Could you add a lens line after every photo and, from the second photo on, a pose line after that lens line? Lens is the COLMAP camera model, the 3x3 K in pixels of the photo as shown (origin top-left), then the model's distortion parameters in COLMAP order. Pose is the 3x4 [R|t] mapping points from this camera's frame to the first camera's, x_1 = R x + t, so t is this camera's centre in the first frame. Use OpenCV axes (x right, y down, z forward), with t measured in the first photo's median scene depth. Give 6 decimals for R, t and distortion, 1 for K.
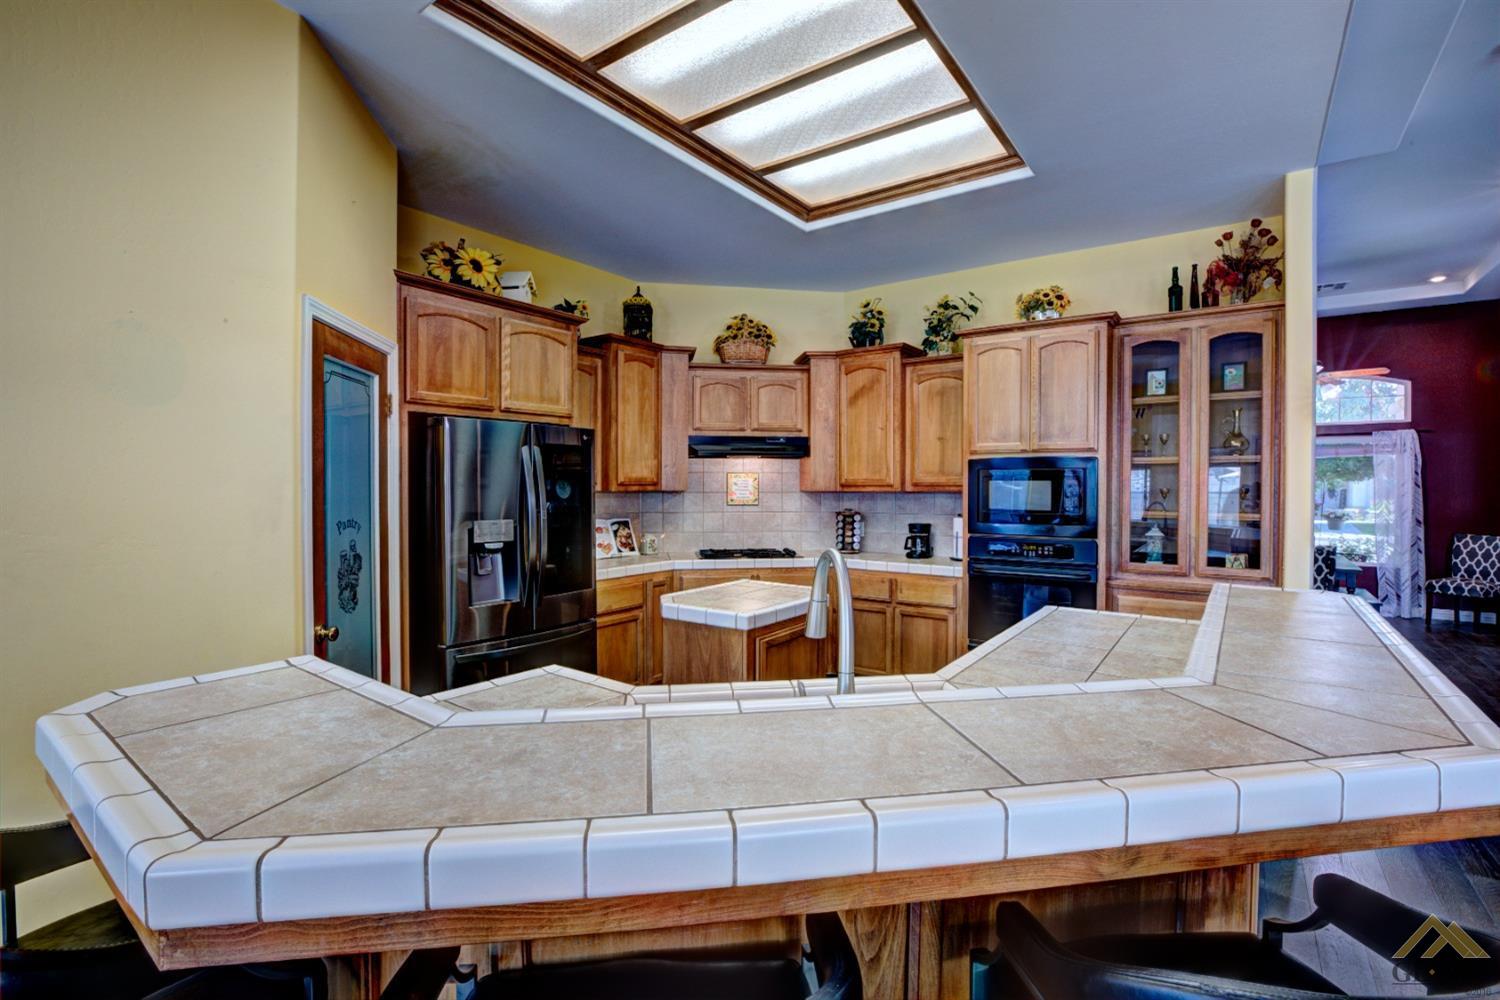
lens RADIAL K [[683.7, 0, 763.1], [0, 683.7, 496.8], [0, 0, 1]] dist [-0.019560, 0.000362]
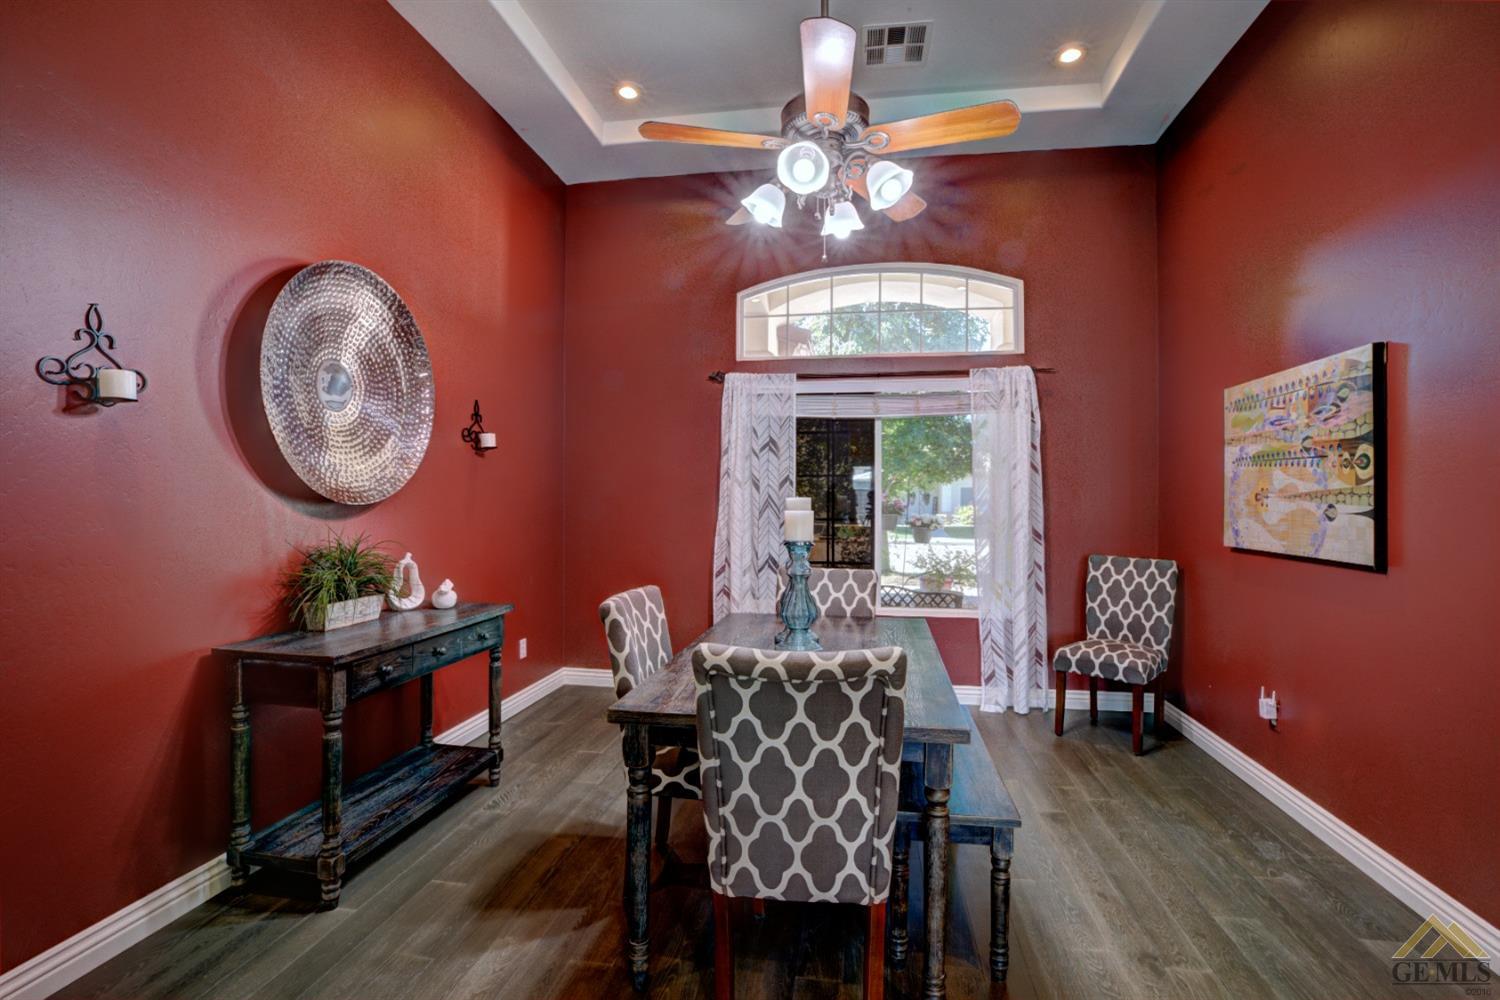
lens RADIAL K [[683.7, 0, 763.1], [0, 683.7, 496.8], [0, 0, 1]] dist [-0.019560, 0.000362]
pose [[0.895108, 0.001576, 0.445847, 0.959354], [0.005160, 0.999890, -0.013895, 0.023293], [-0.445820, 0.014738, 0.895001, 1.092579]]
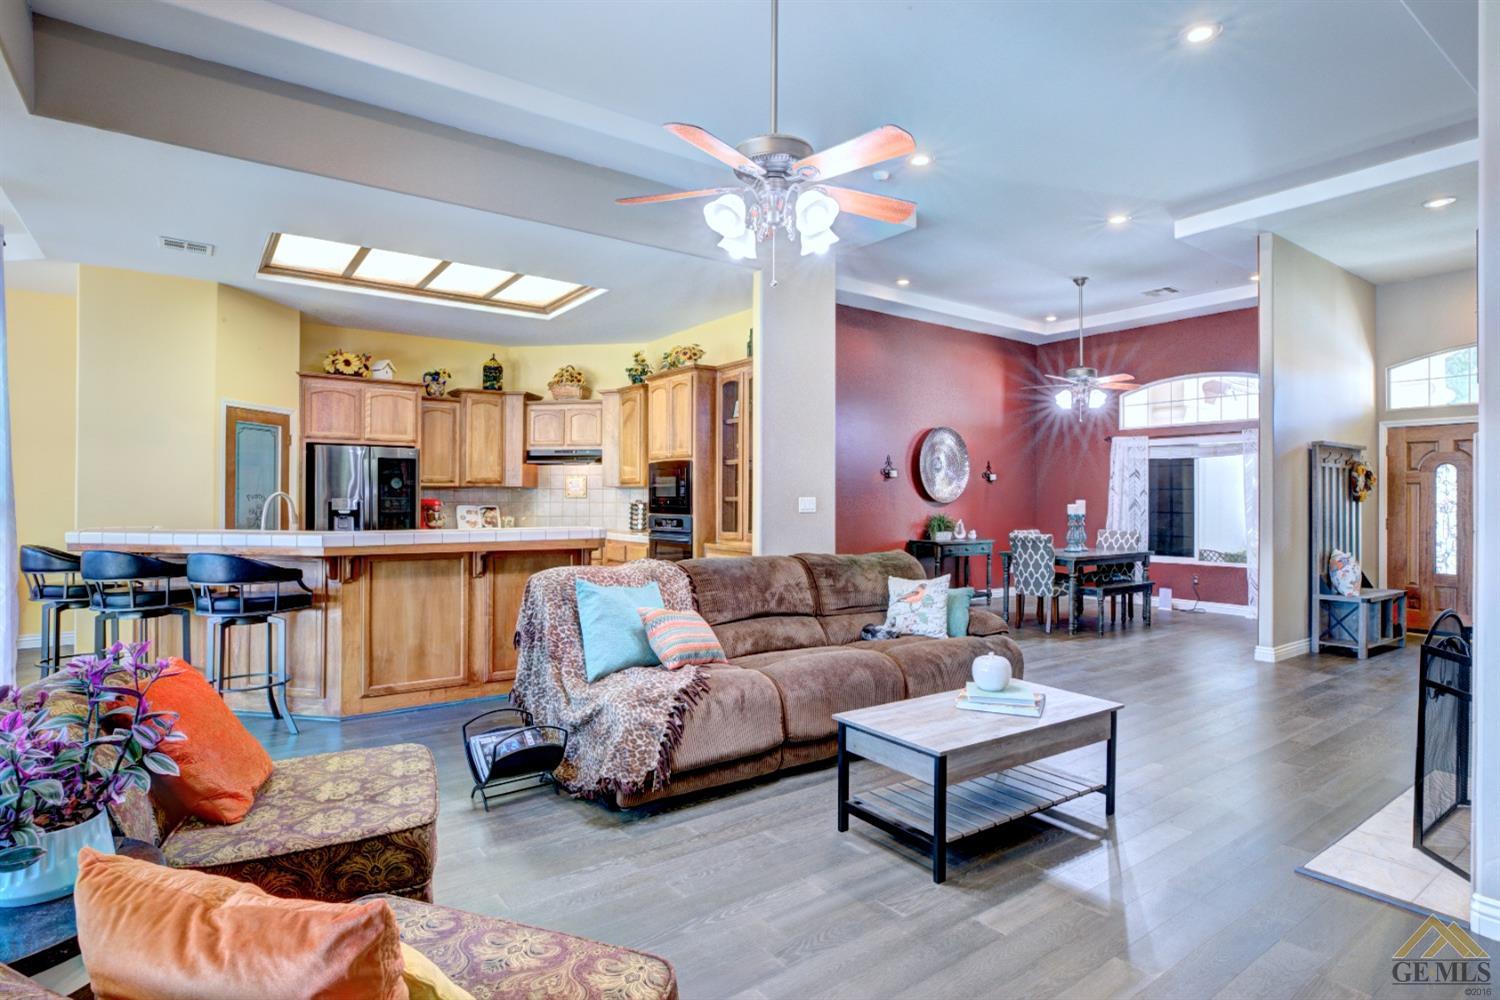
lens RADIAL K [[781.8, 0, 763.2], [0, 781.8, 496.2], [0, 0, 1]] dist [-0.019130, 0.010521]
pose [[0.948583, 0.001262, -0.316526, 1.127768], [-0.007624, 0.999793, -0.018861, 0.048733], [0.316436, 0.020304, 0.948396, -0.555348]]
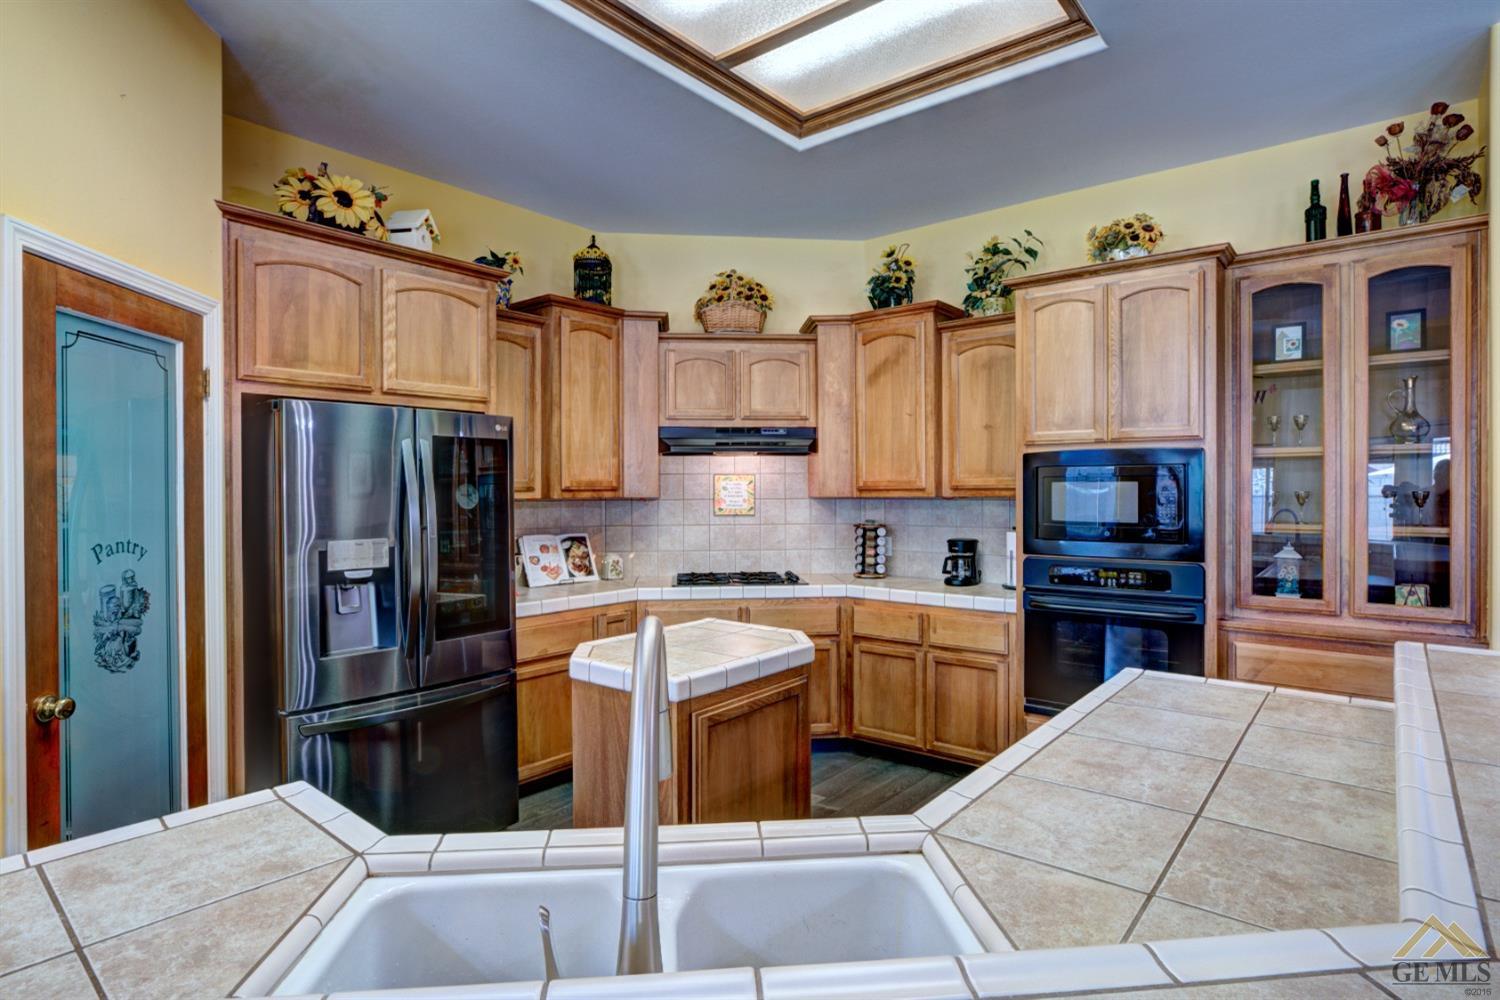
lens RADIAL K [[781.8, 0, 763.2], [0, 781.8, 496.2], [0, 0, 1]] dist [-0.019130, 0.010521]
pose [[0.998171, -0.004836, -0.060264, 0.074610], [0.004301, 0.999950, -0.008997, -0.002423], [0.060305, 0.008722, 0.998142, 0.149521]]
